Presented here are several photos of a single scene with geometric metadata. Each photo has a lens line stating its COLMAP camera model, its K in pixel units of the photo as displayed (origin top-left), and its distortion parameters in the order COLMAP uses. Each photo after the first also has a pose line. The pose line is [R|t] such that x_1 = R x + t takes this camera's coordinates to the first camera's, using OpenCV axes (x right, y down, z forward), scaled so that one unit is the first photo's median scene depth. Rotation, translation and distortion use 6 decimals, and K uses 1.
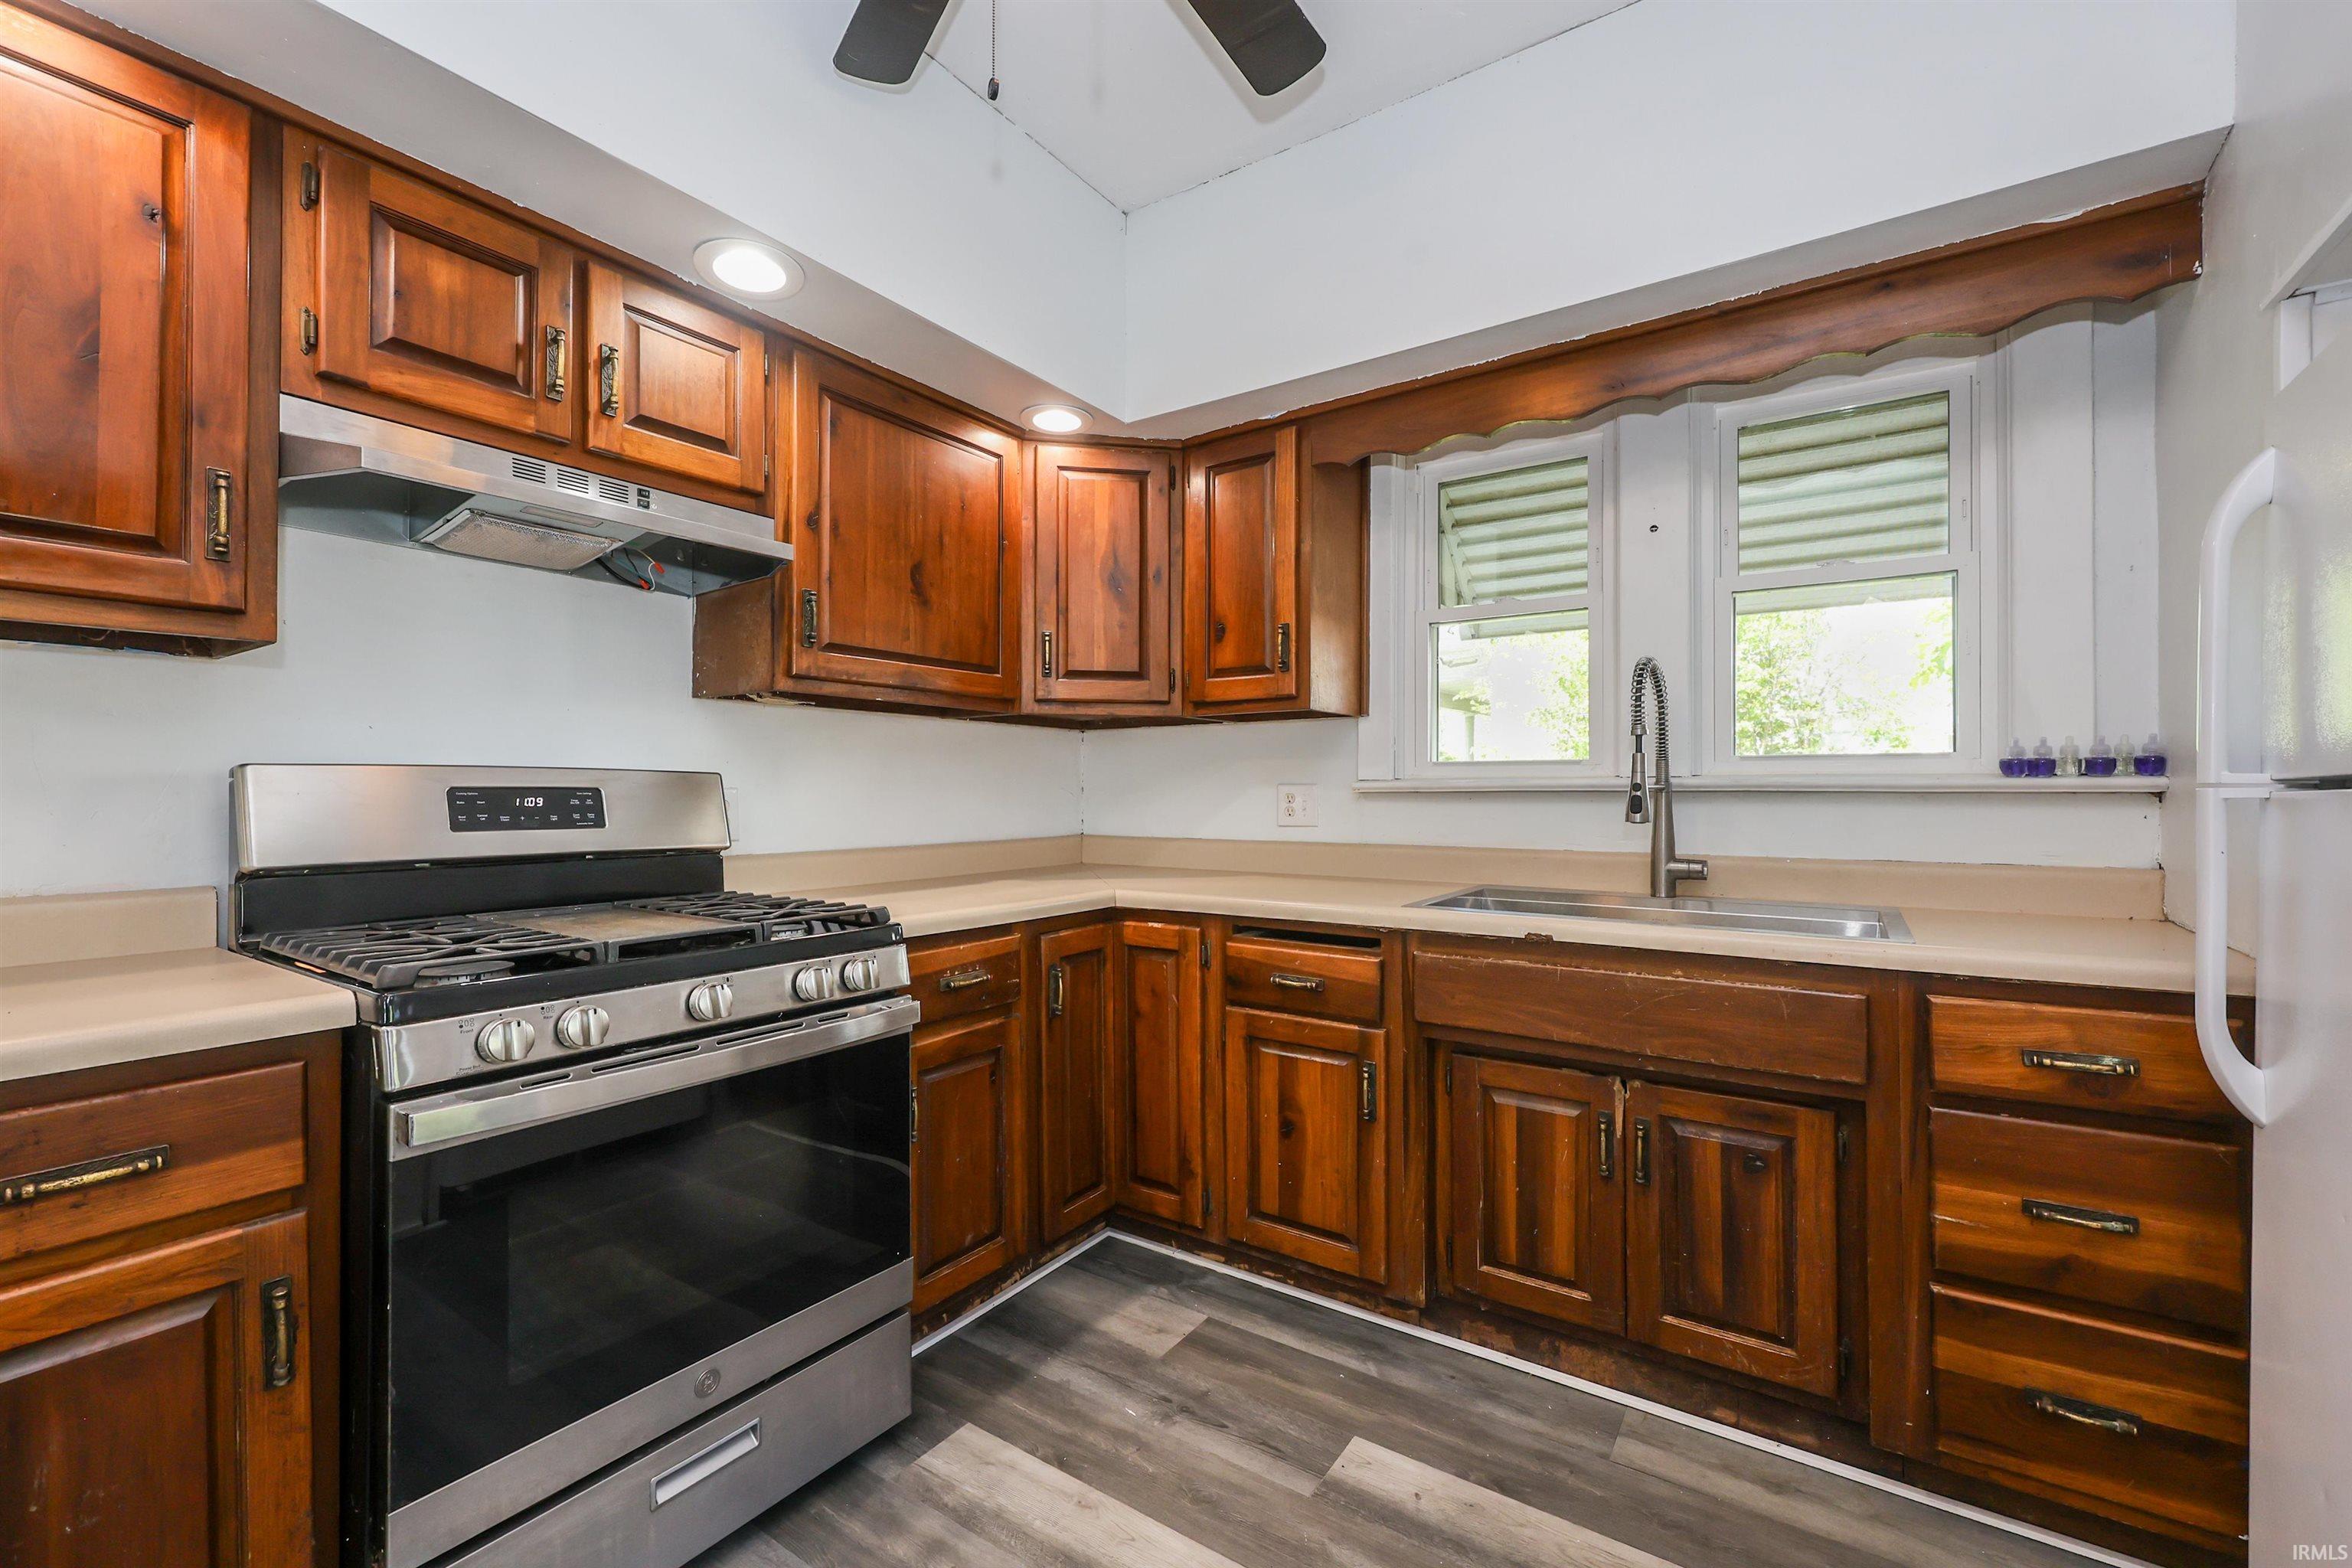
lens RADIAL K [[999.5, 0, 1099.9], [0, 999.5, 784.3], [0, 0, 1]] dist [-0.003062, 0.000722]
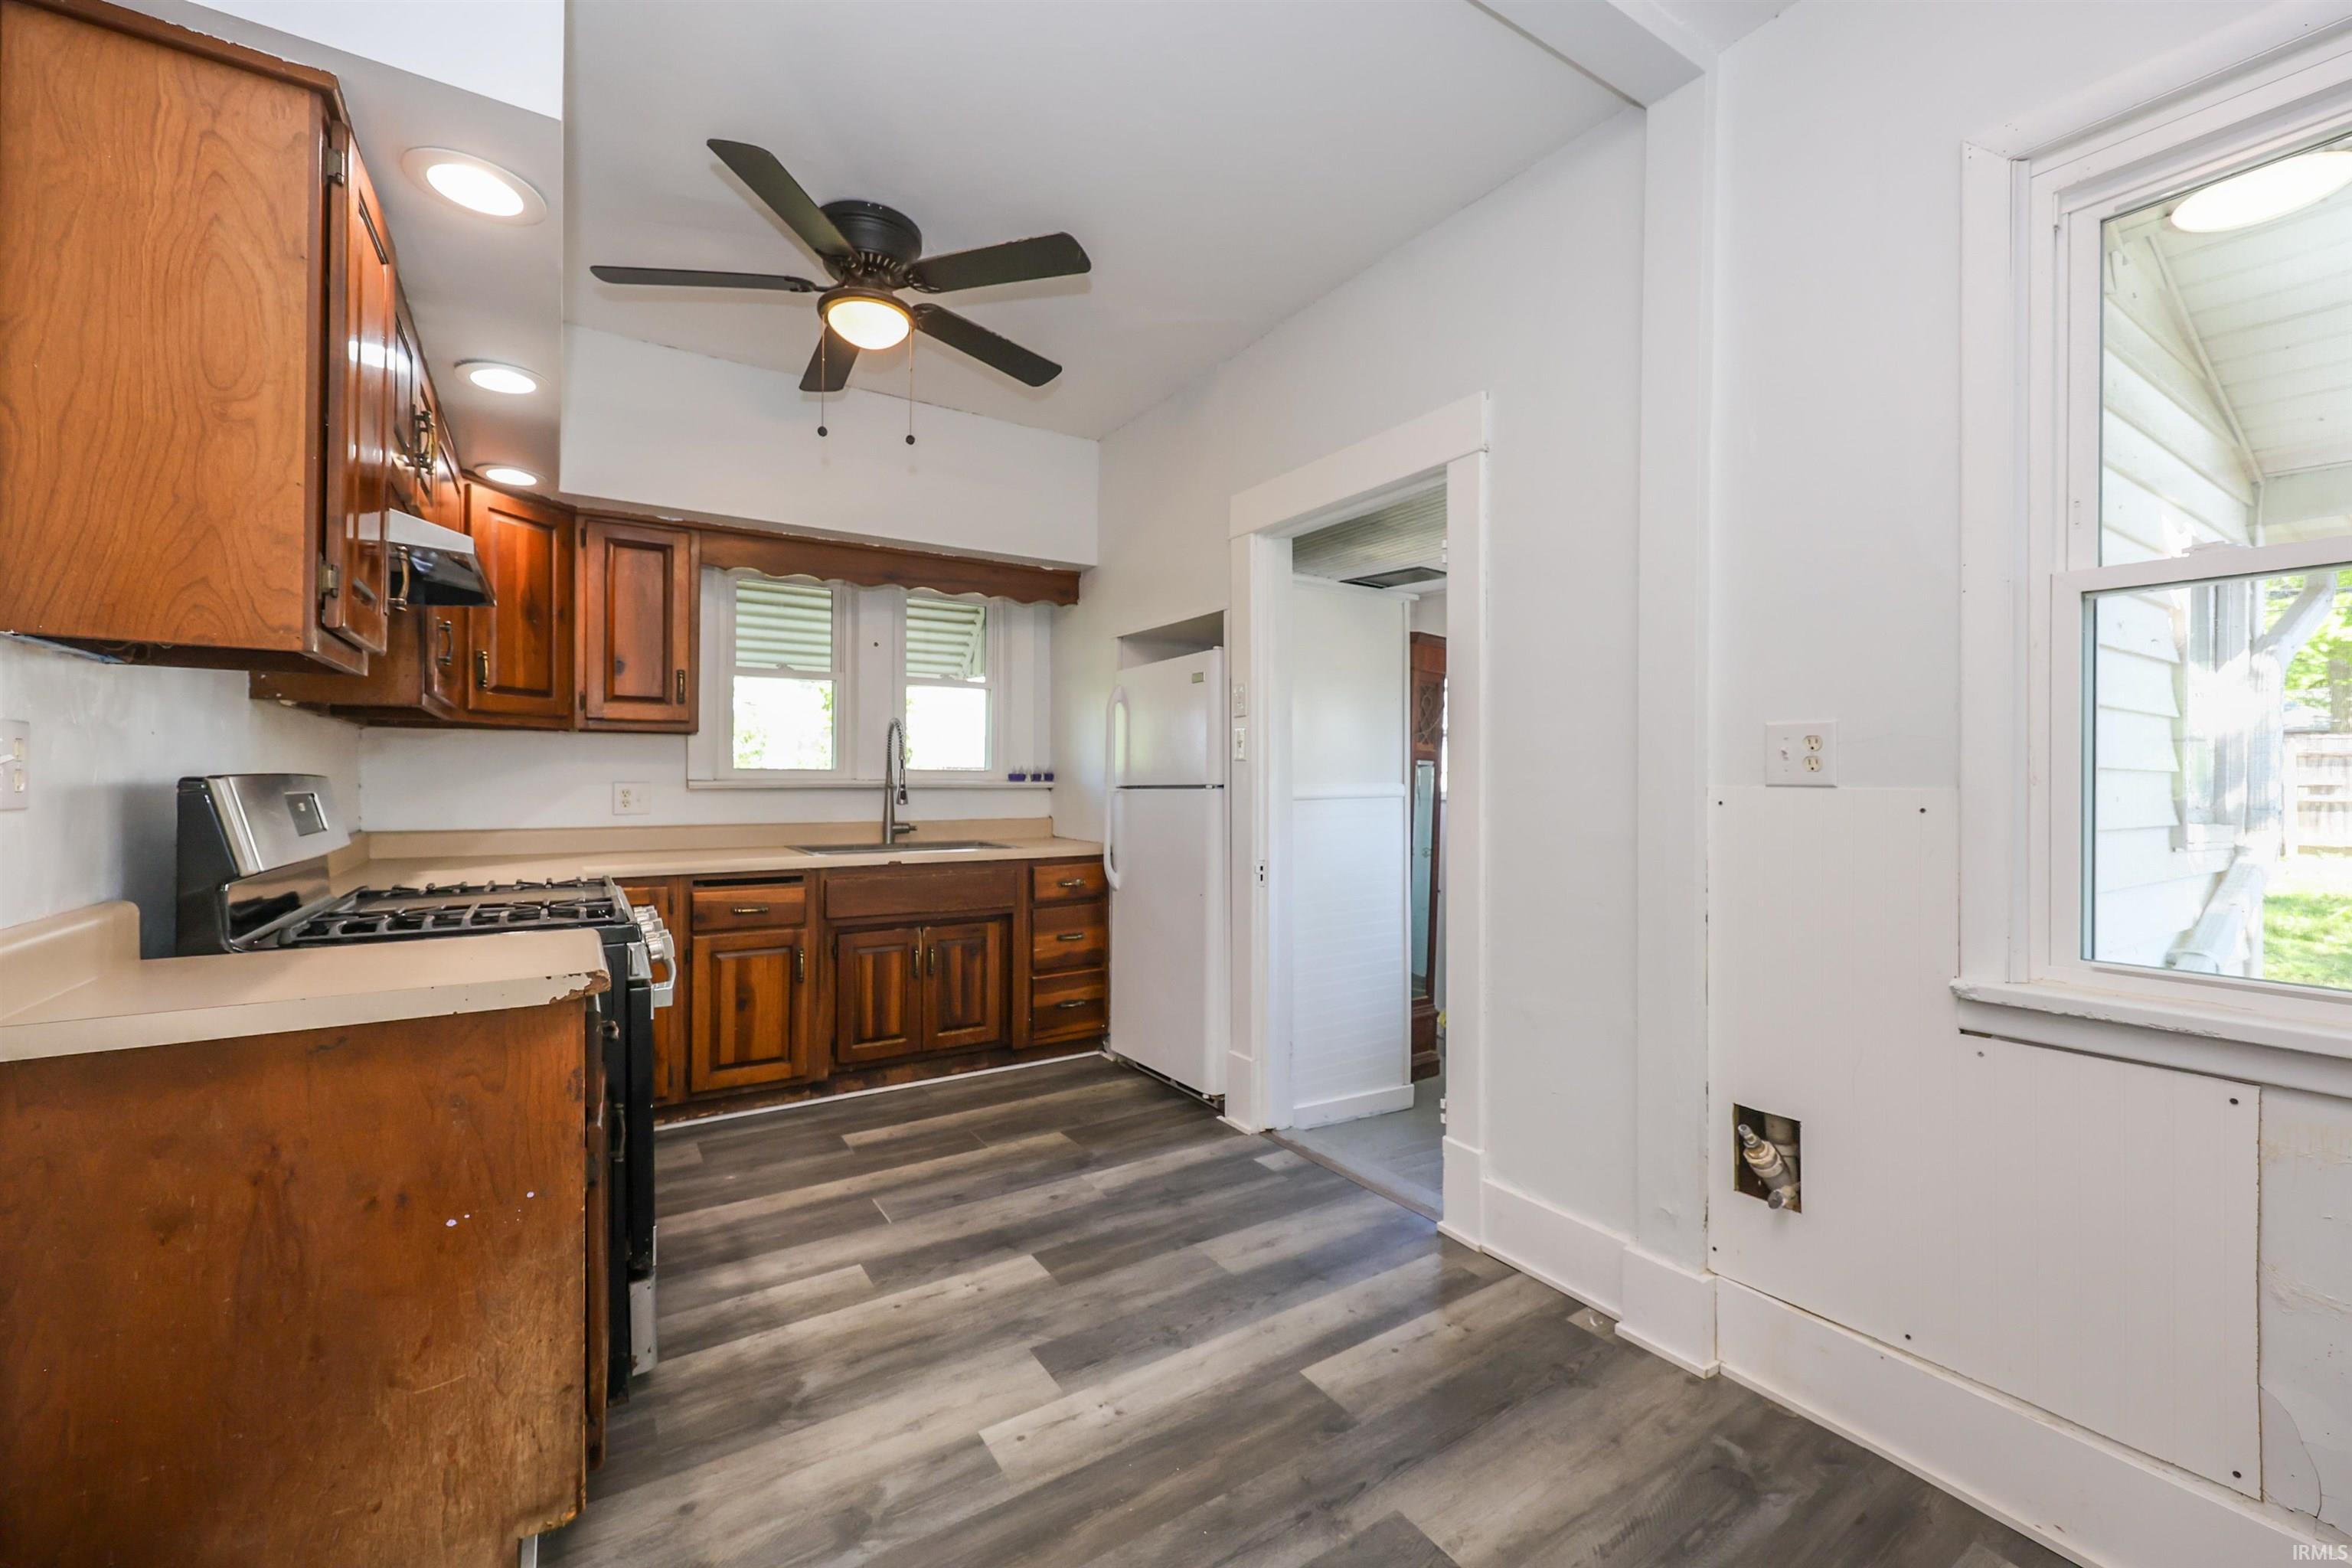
lens RADIAL K [[931.9, 0, 1185.8], [0, 931.9, 773.5], [0, 0, 1]] dist [-0.002793, 0.001013]
pose [[0.371121, 0.007773, 0.928552, -1.058218], [-0.009026, 0.999948, -0.004764, -0.019923], [-0.928541, -0.006613, 0.371172, -0.227976]]
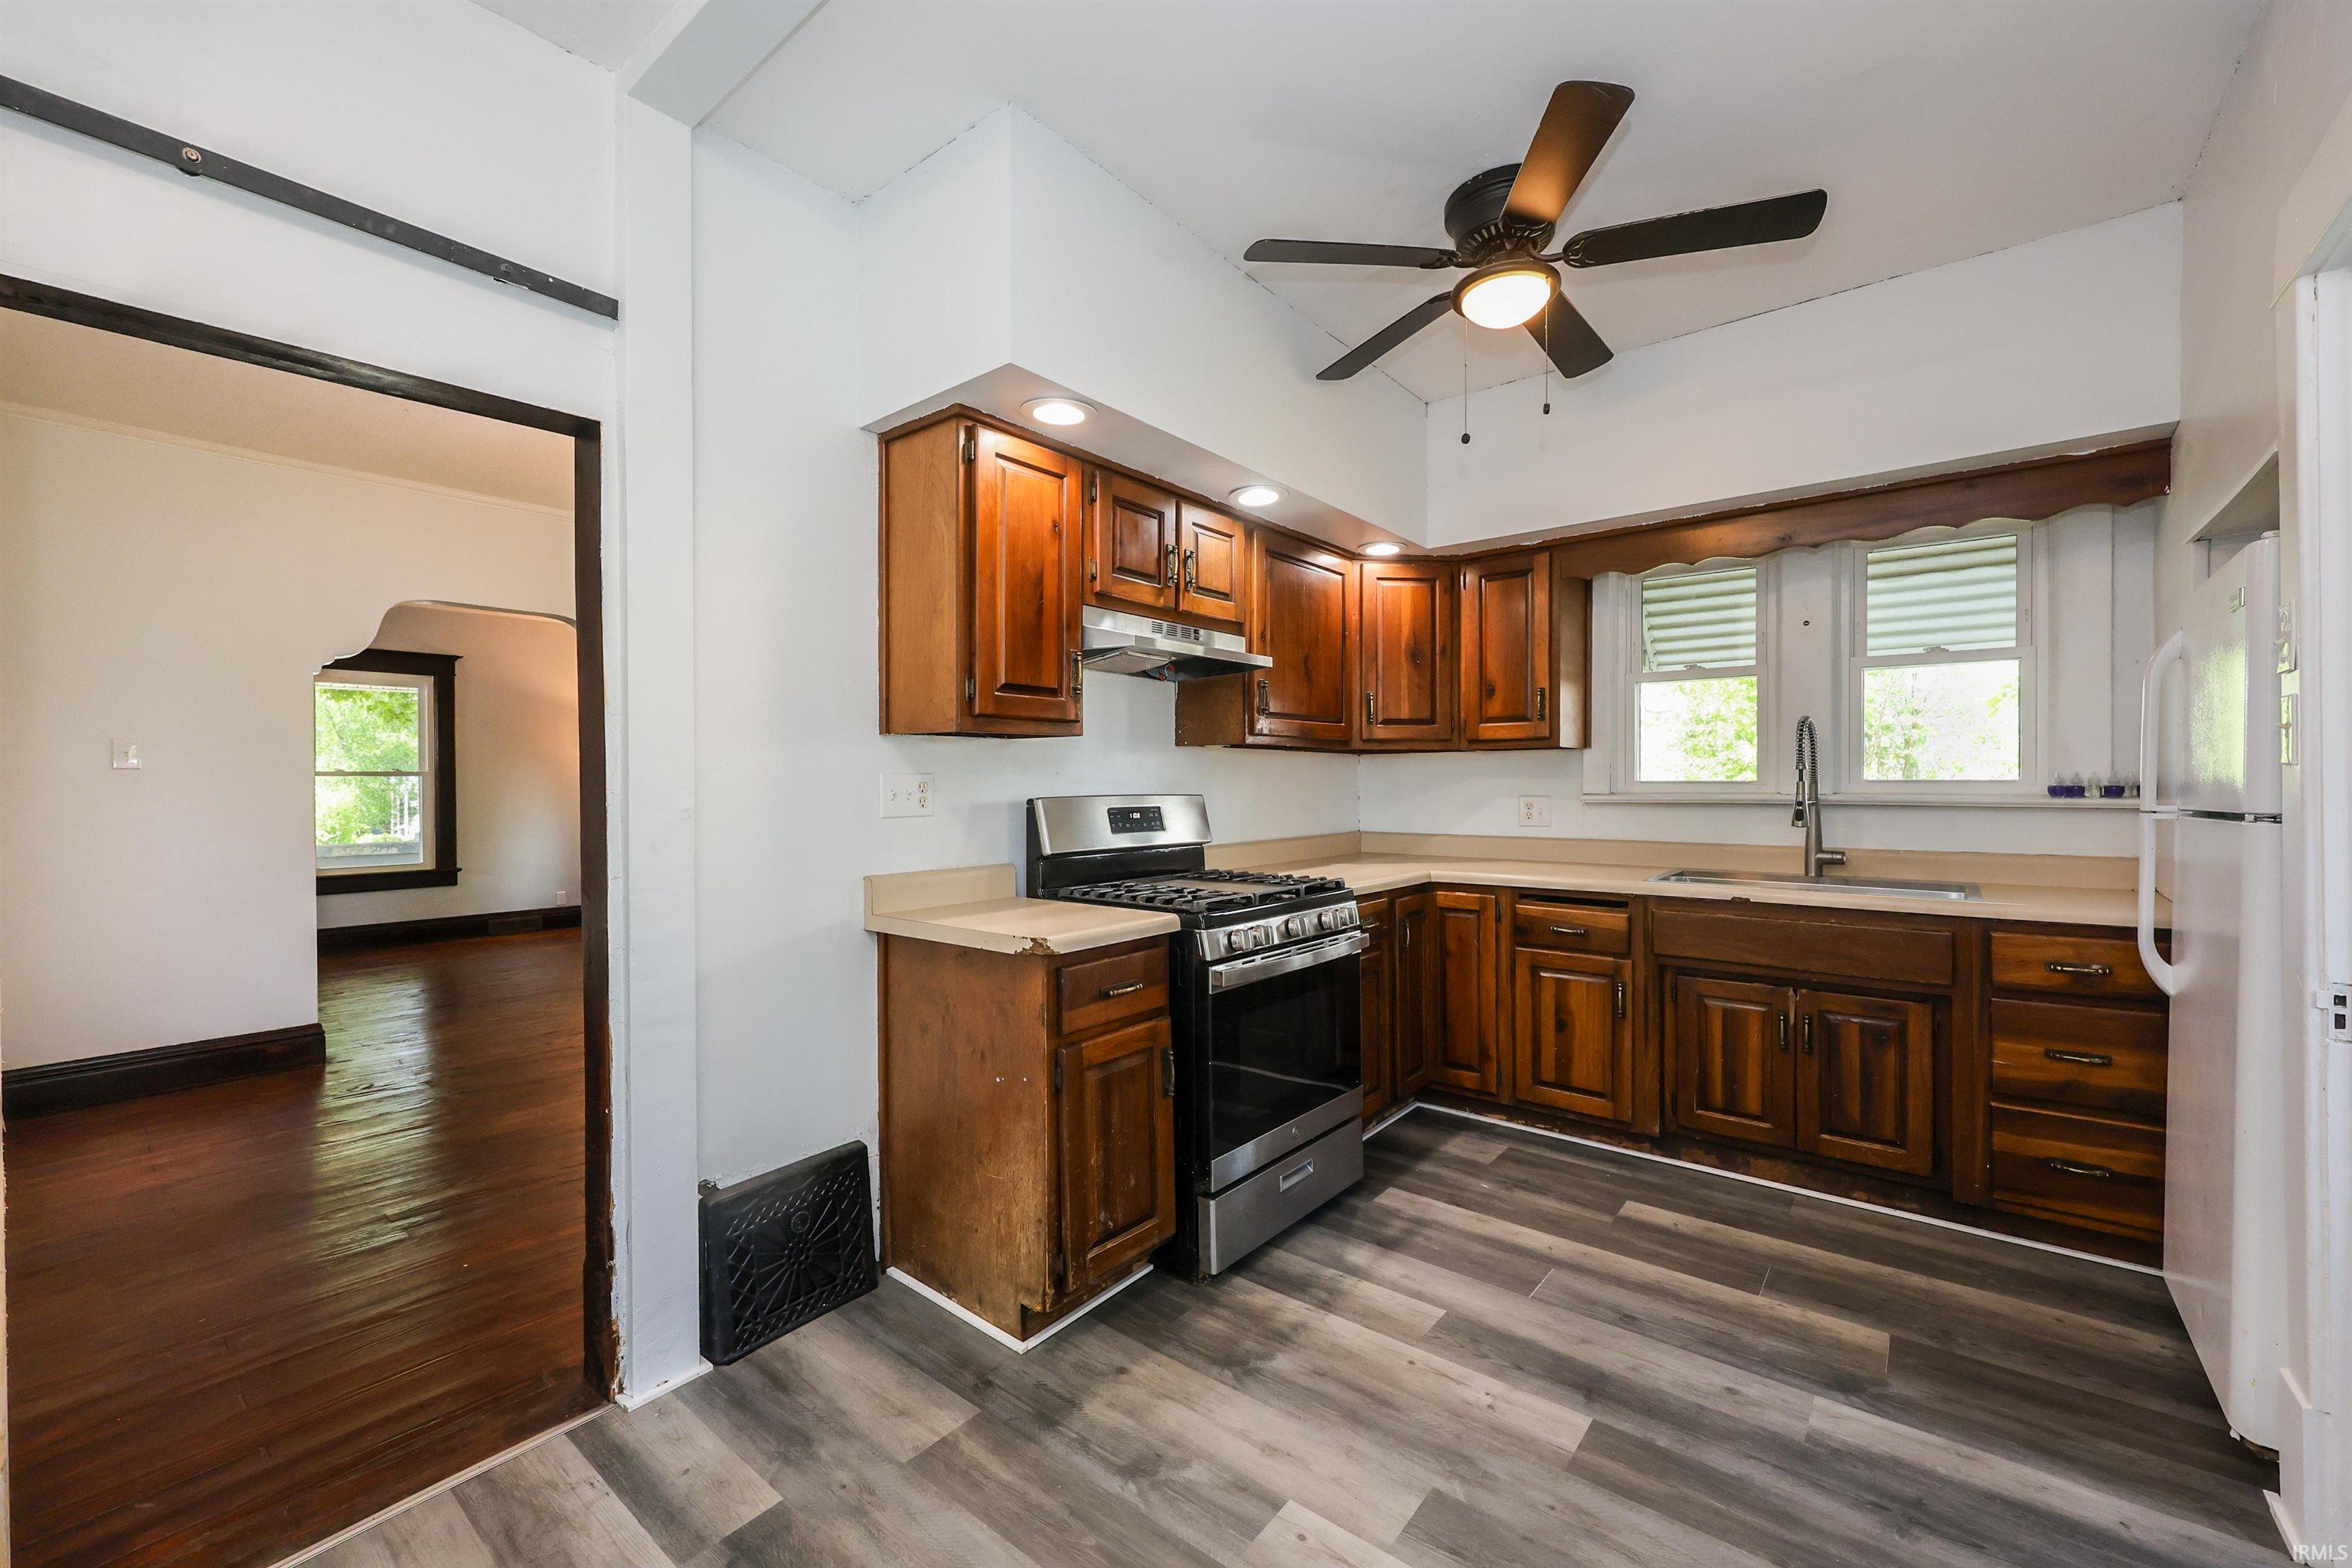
lens RADIAL K [[931.9, 0, 1171.2], [0, 931.9, 787.0], [0, 0, 1]] dist [-0.002793, 0.001013]
pose [[0.998256, -0.000794, -0.059036, -0.383796], [0.001383, 0.999950, 0.009934, -0.042885], [0.059025, -0.009998, 0.998206, -0.541990]]
